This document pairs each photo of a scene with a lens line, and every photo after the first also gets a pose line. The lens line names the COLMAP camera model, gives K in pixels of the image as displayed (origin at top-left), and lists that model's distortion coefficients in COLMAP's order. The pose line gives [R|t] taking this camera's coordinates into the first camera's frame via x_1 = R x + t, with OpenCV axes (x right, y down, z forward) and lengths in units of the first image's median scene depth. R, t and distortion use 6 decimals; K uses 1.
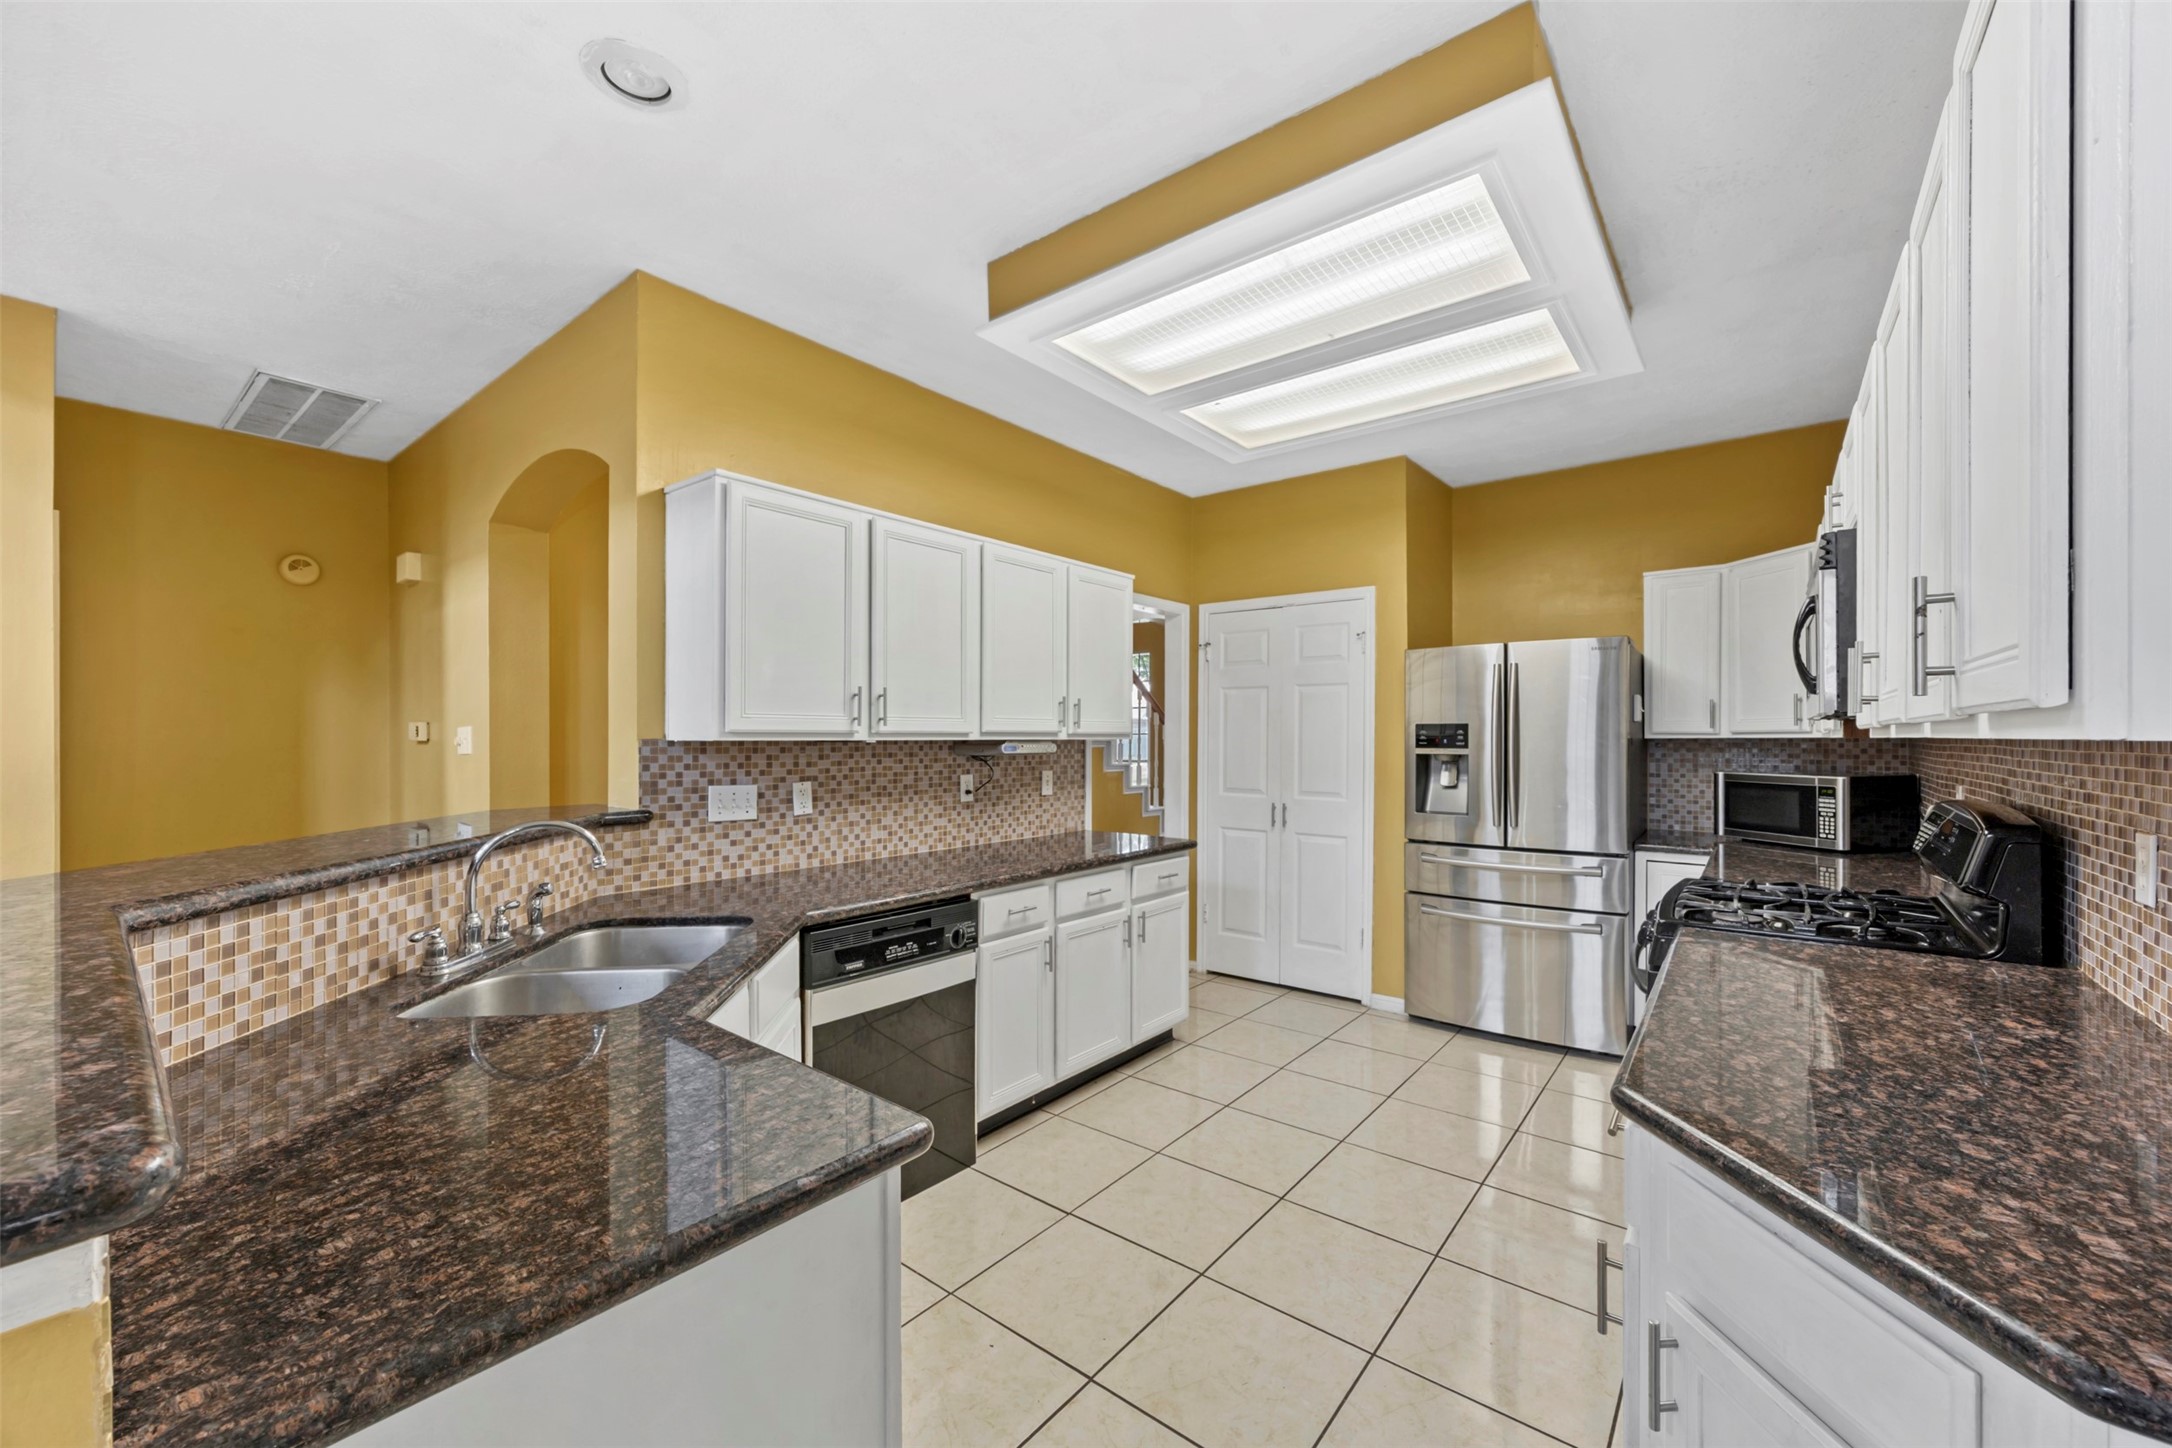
lens RADIAL K [[878.1, 0, 1085.4], [0, 878.1, 754.3], [0, 0, 1]] dist [0.017676, -0.000010]
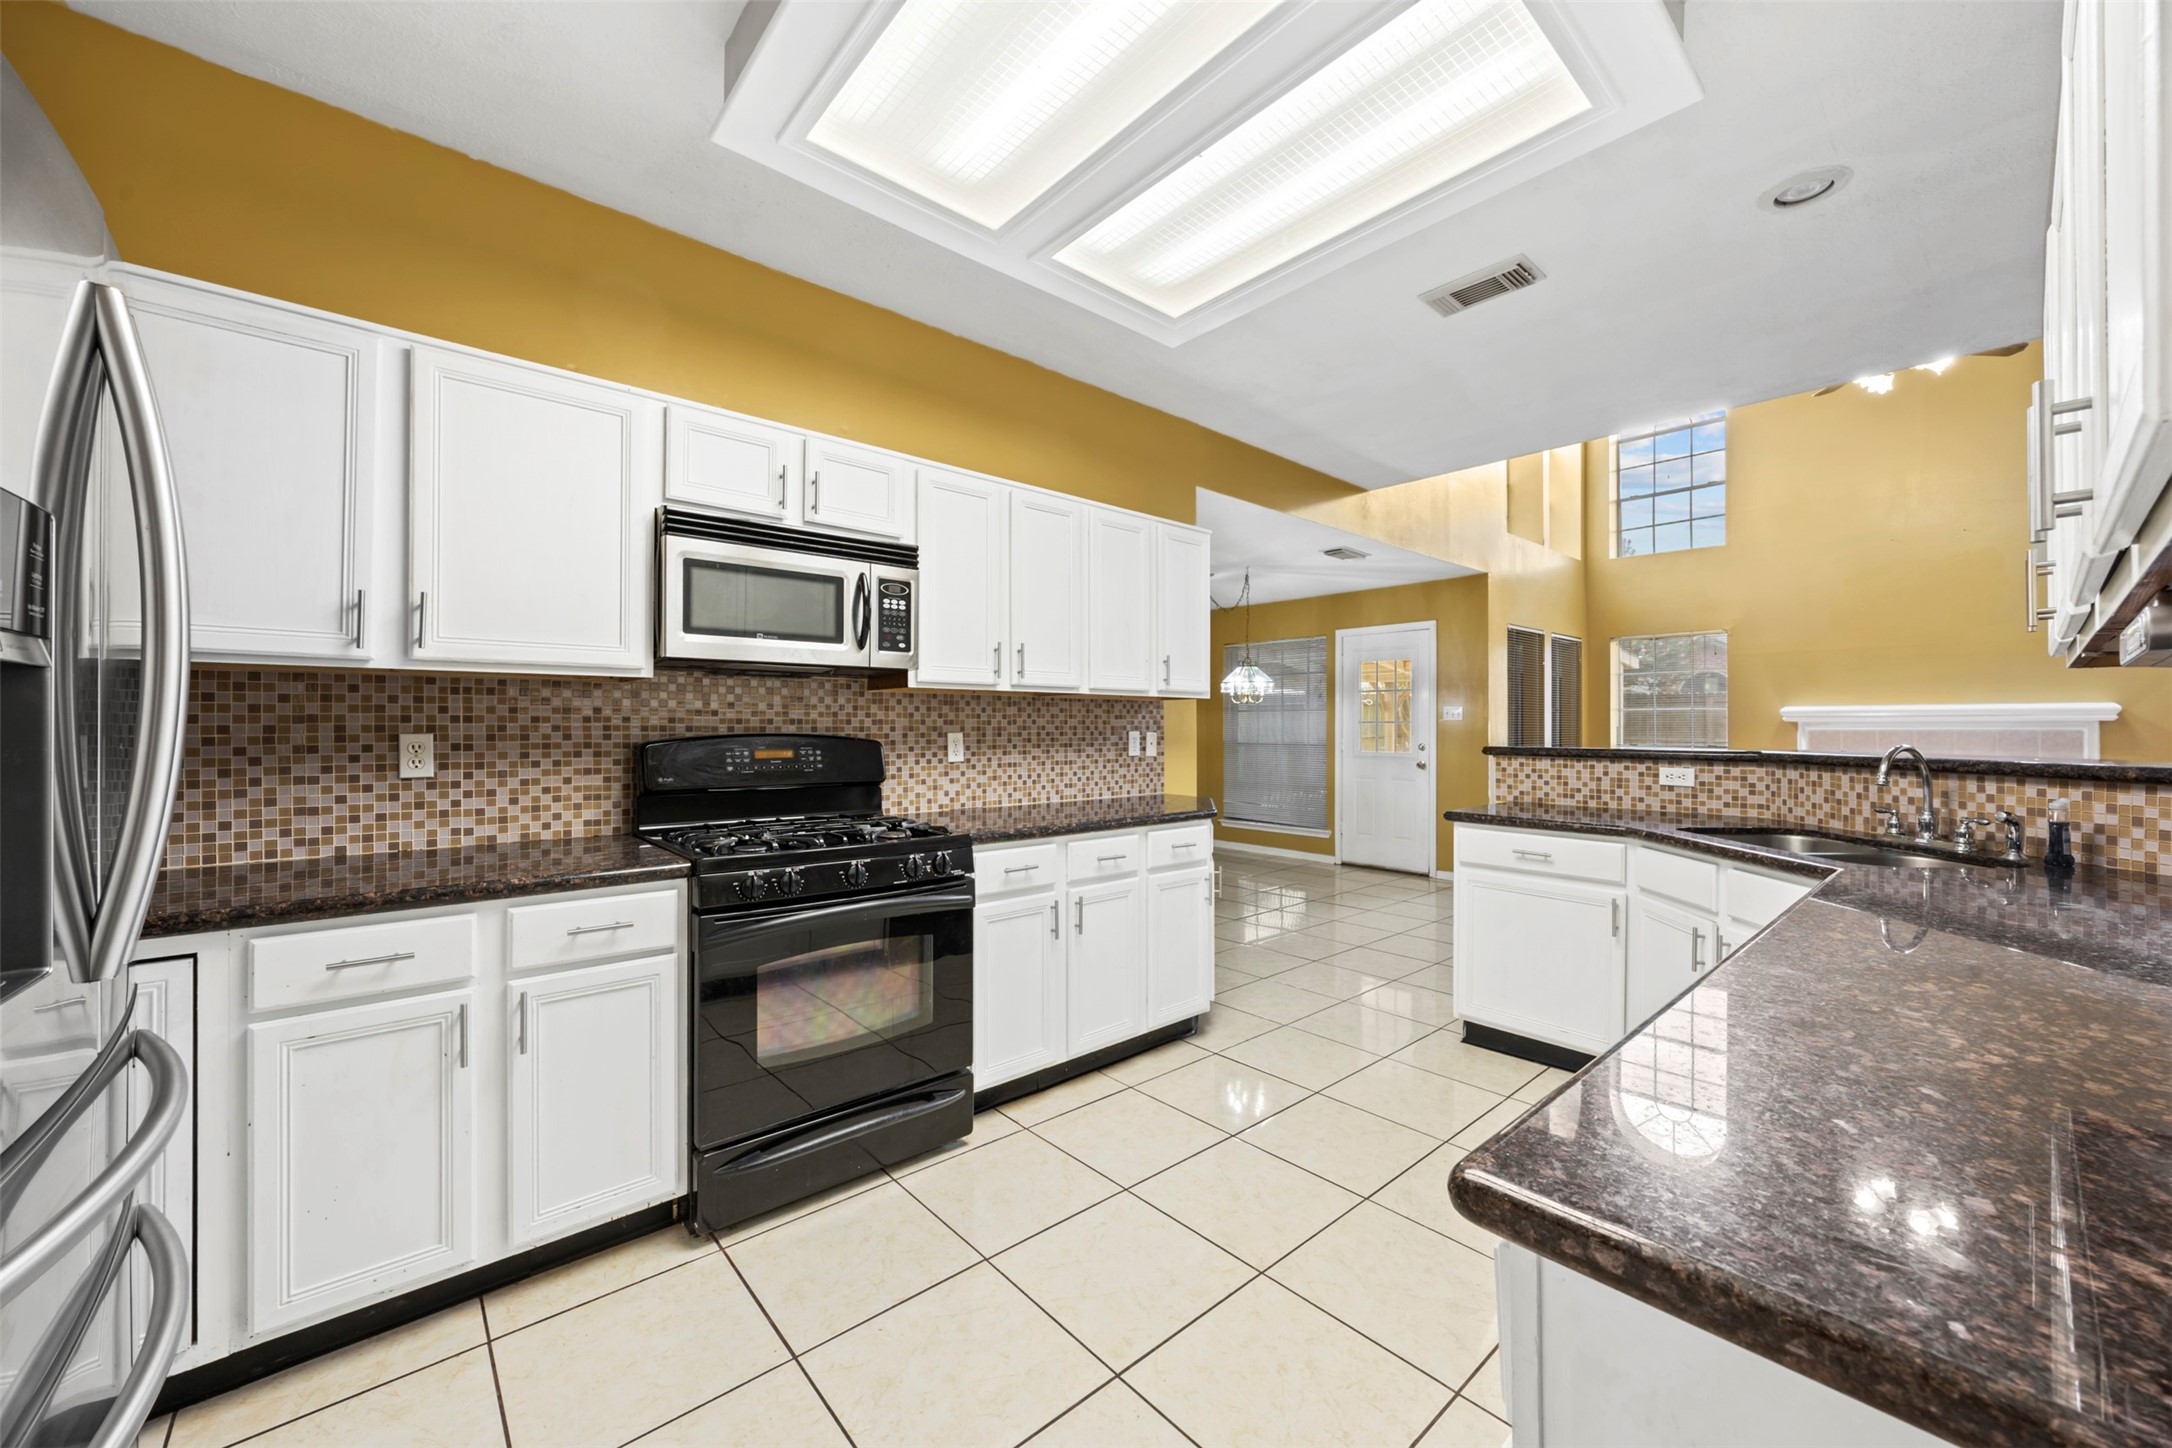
lens RADIAL K [[817.4, 0, 1080.7], [0, 817.4, 715.8], [0, 0, 1]] dist [-0.000738, -0.000192]
pose [[0.986724, 0.024295, -0.160579, 0.191624], [-0.023368, 0.999698, 0.007658, -0.000276], [0.160716, -0.003804, 0.986993, 0.232791]]
